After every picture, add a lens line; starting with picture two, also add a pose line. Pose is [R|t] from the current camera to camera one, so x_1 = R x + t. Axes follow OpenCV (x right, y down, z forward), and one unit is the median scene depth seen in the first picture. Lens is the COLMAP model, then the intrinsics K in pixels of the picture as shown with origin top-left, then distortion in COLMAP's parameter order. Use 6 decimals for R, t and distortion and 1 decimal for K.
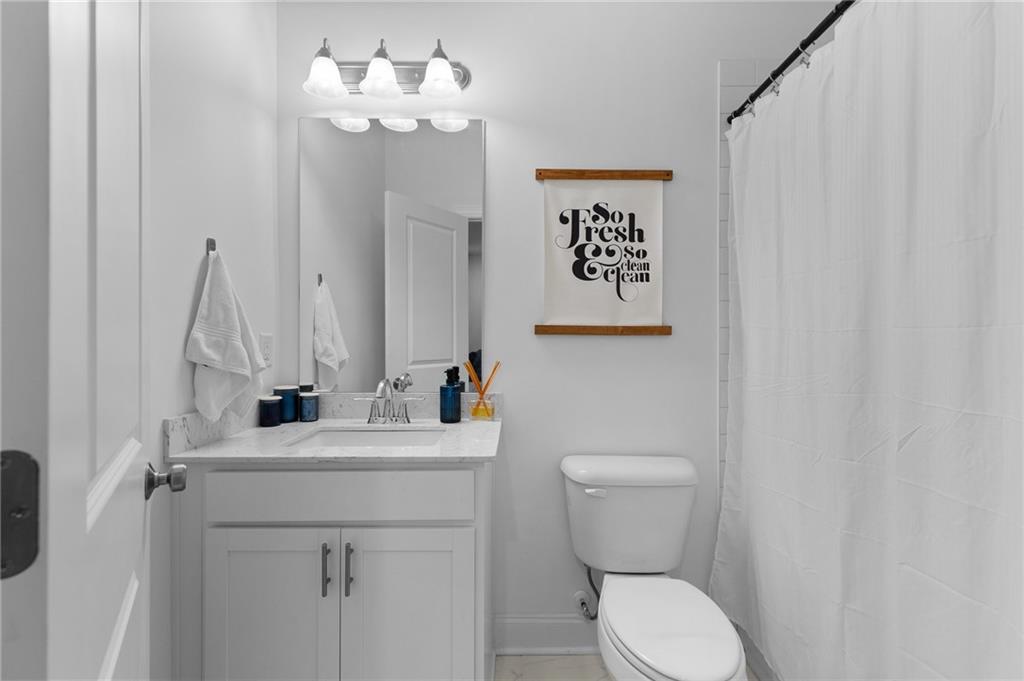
lens RADIAL K [[584.5, 0, 540.5], [0, 584.5, 334.8], [0, 0, 1]] dist [0.004985, 0.000719]
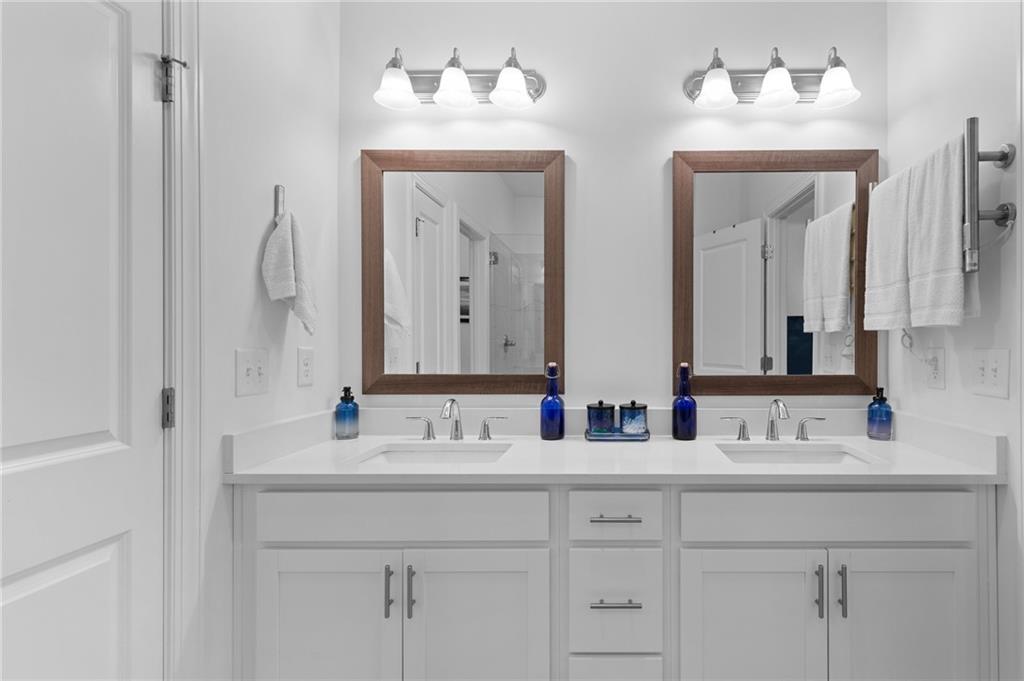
lens RADIAL K [[603.2, 0, 512.0], [0, 603.2, 340.5], [0, 0, 1]] dist [-0.004007, -0.000393]
pose [[0.999916, -0.002330, -0.012711, -0.161880], [0.002145, 0.999891, -0.014574, 0.000008], [0.012744, 0.014546, 0.999813, -0.001624]]
